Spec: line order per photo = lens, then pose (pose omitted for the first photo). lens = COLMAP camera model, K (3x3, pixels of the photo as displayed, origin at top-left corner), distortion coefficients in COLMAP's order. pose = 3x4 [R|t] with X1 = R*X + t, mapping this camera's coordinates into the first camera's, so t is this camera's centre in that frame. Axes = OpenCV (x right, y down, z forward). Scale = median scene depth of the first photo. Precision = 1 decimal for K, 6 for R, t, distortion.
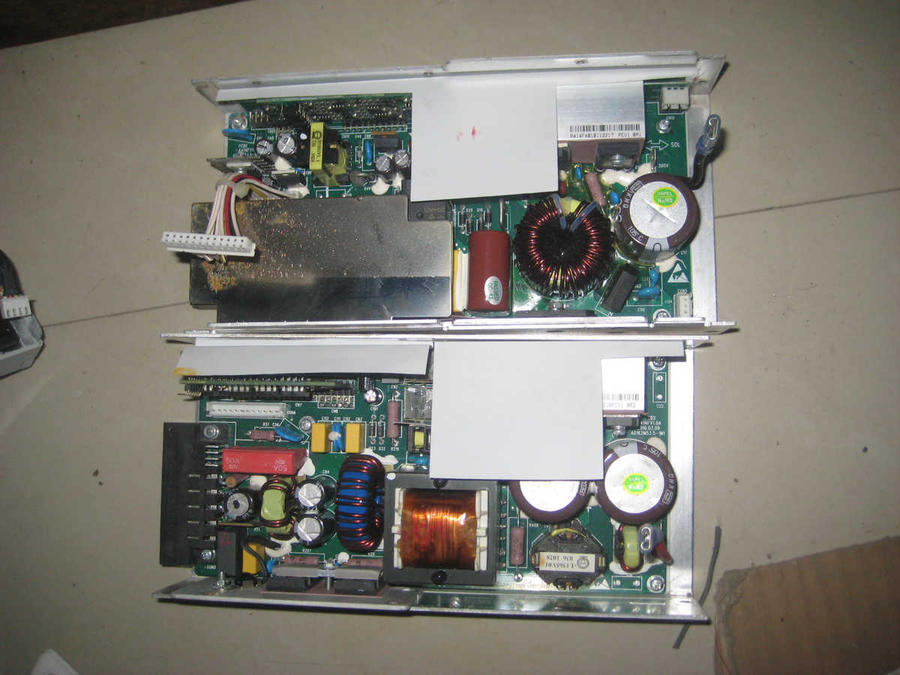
lens RADIAL K [[941.0, 0, 450.0], [0, 941.0, 337.5], [0, 0, 1]] dist [-0.140205, 0.156494]
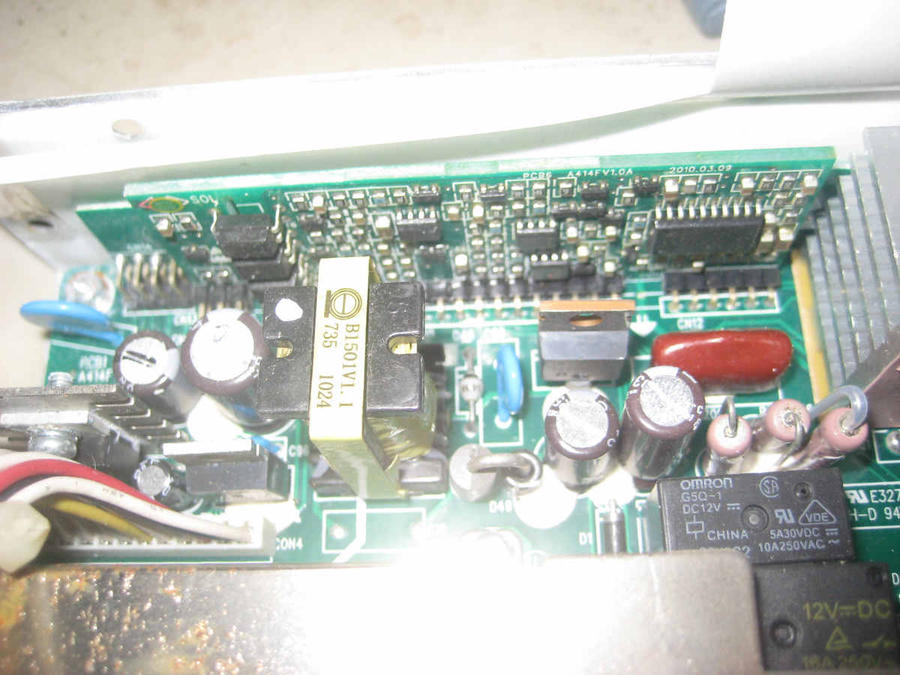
lens RADIAL K [[941.0, 0, 450.0], [0, 941.0, 337.5], [0, 0, 1]] dist [-0.140205, 0.156494]
pose [[0.999319, 0.005708, 0.036464, -0.116738], [0.004891, 0.958771, -0.284136, -0.129107], [-0.036583, 0.284121, 0.958090, 0.720380]]
